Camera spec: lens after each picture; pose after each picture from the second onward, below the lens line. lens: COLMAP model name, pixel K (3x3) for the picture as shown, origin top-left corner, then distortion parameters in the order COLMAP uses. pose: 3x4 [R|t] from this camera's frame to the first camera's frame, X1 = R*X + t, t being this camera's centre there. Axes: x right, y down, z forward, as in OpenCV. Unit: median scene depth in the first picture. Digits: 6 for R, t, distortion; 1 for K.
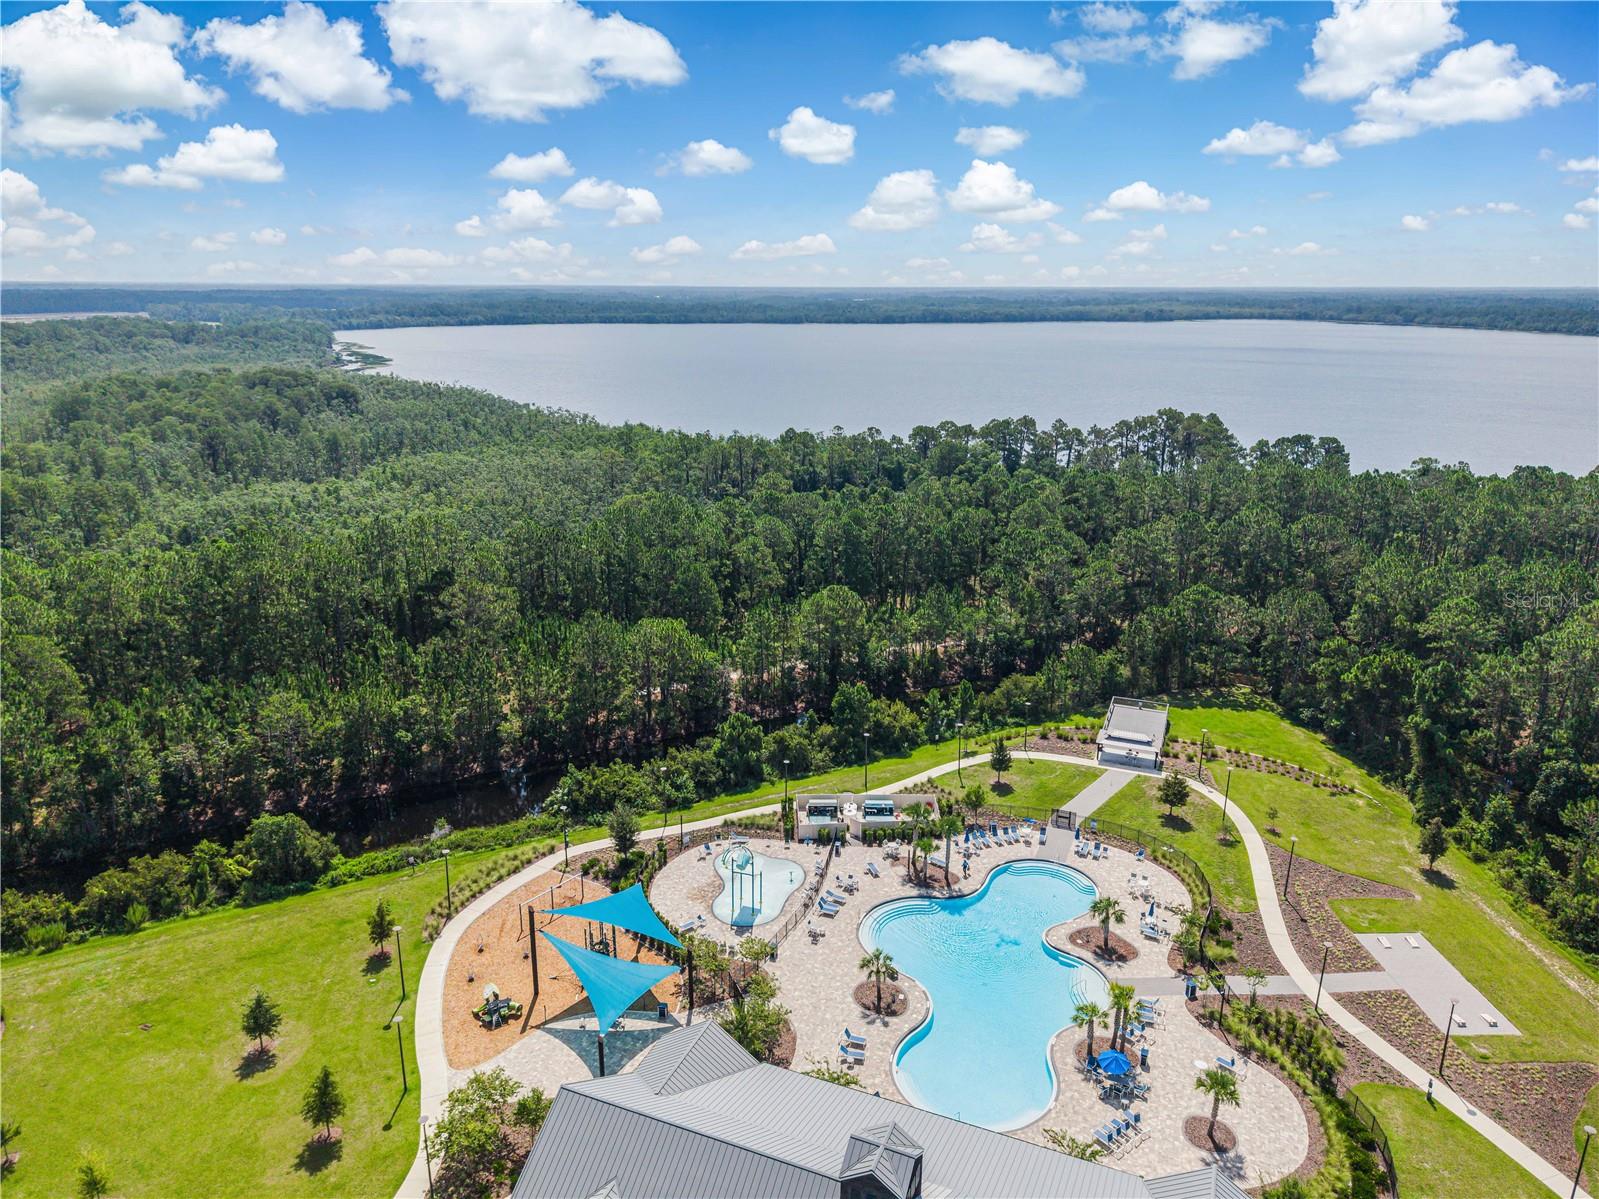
lens RADIAL K [[1068.4, 0, 804.4], [0, 1068.4, 598.4], [0, 0, 1]] dist [0.054803, -0.044106]
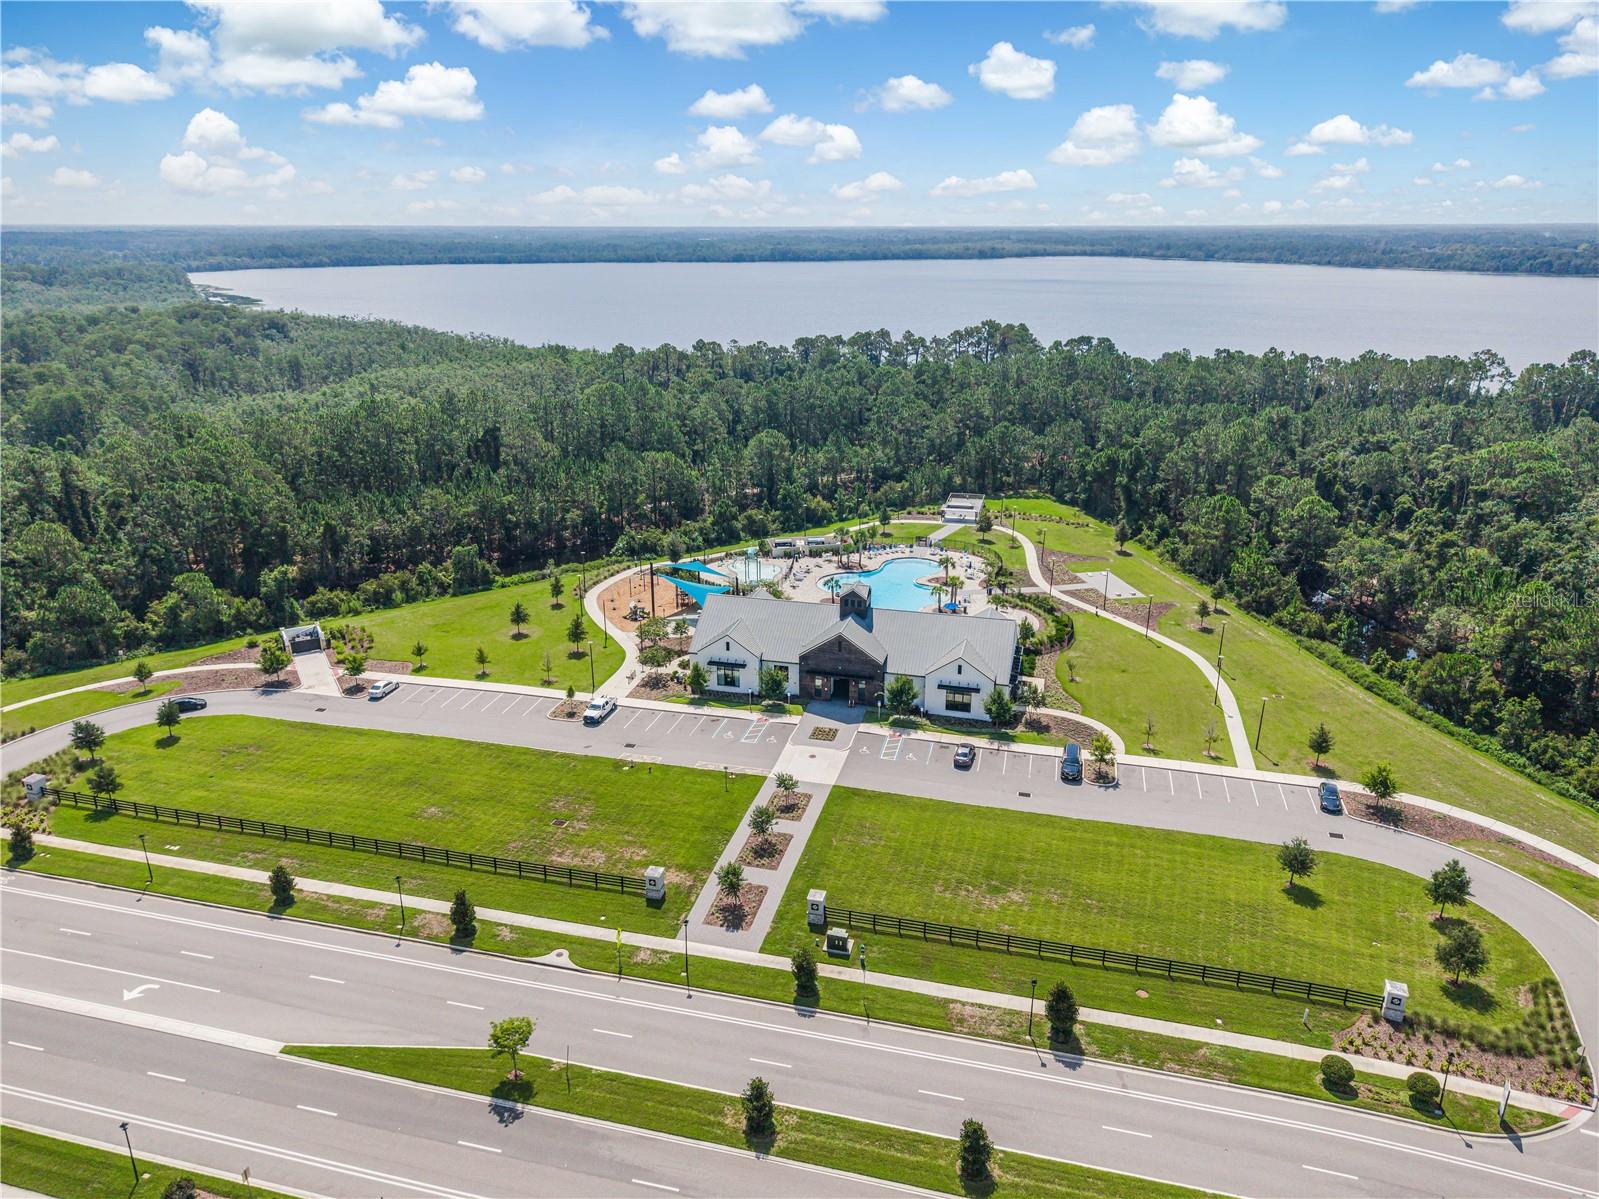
lens RADIAL K [[1068.4, 0, 804.4], [0, 1068.4, 598.4], [0, 0, 1]] dist [0.054803, -0.044106]
pose [[0.989948, -0.050859, 0.131969, -0.143777], [0.044121, 0.997593, 0.053488, 0.159730], [-0.134372, -0.047127, 0.989810, -0.543401]]
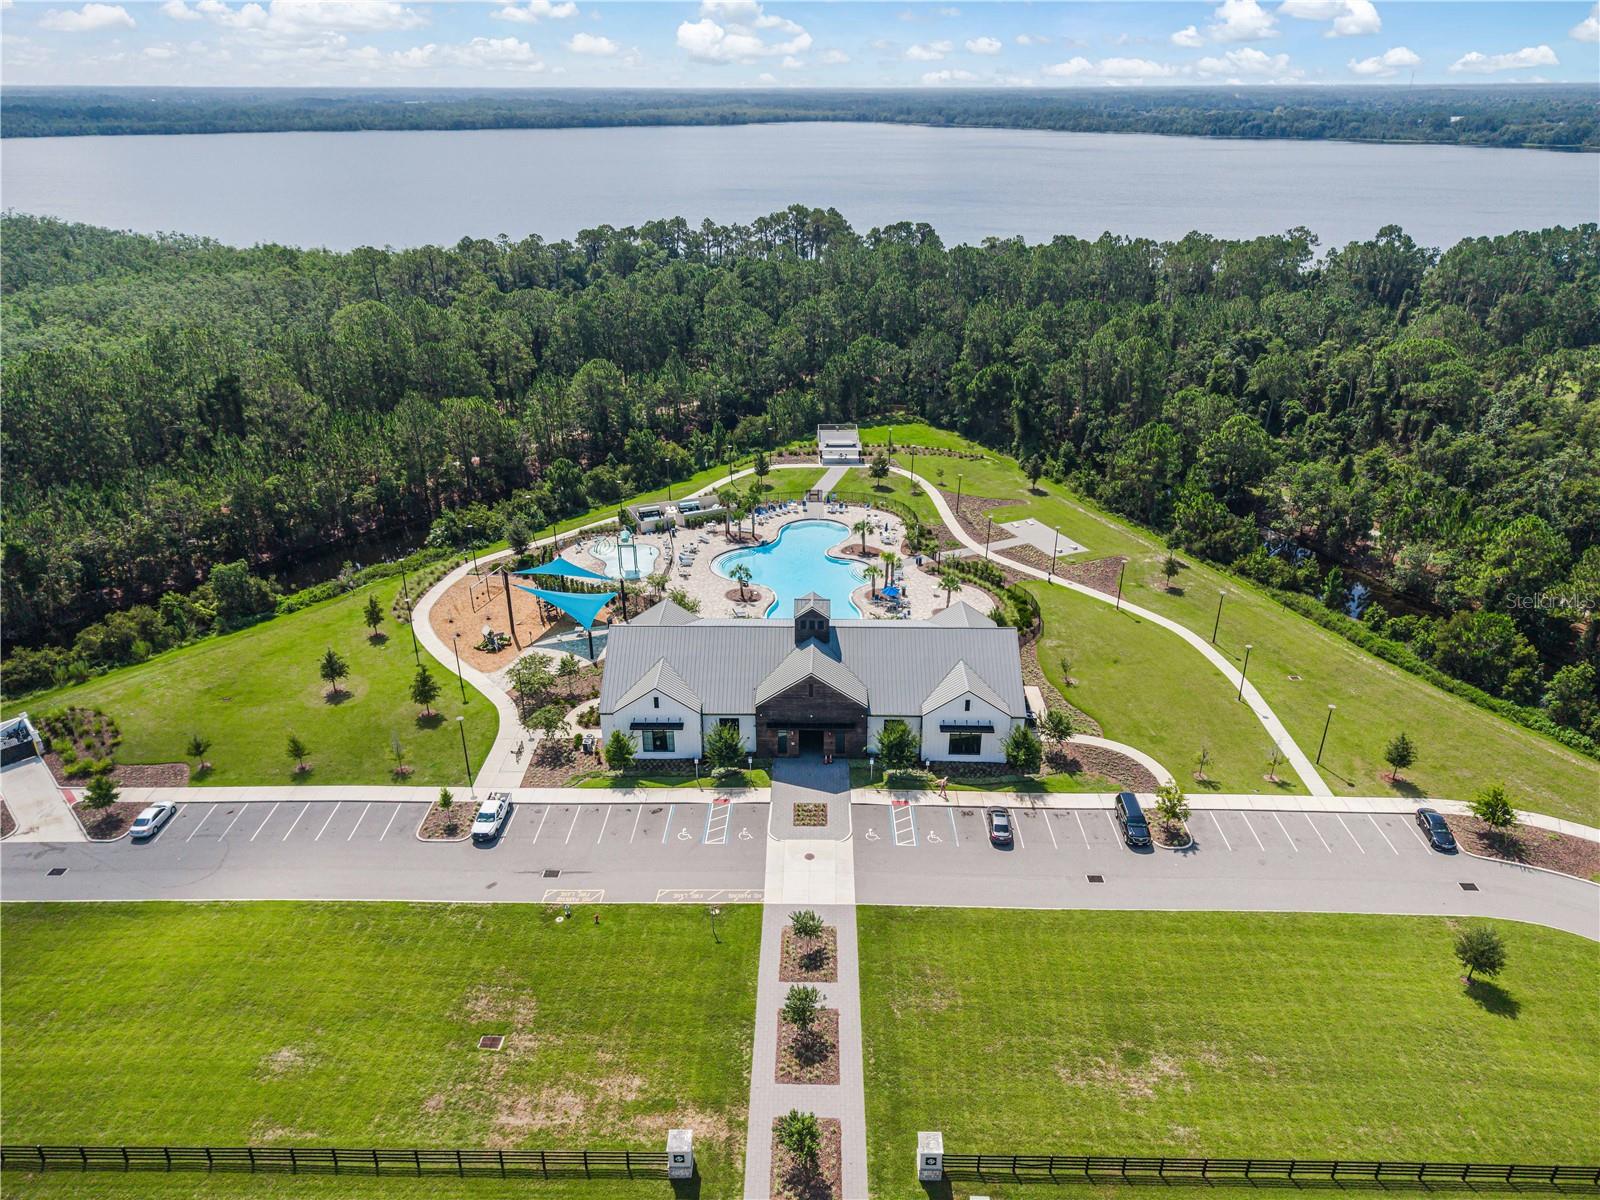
lens RADIAL K [[1069.1, 0, 804.9], [0, 1069.1, 598.9], [0, 0, 1]] dist [0.054803, -0.044106]
pose [[0.929732, -0.164107, 0.329647, -0.218421], [0.109464, 0.977906, 0.178096, 0.068267], [-0.351590, -0.129497, 0.927154, -0.284623]]
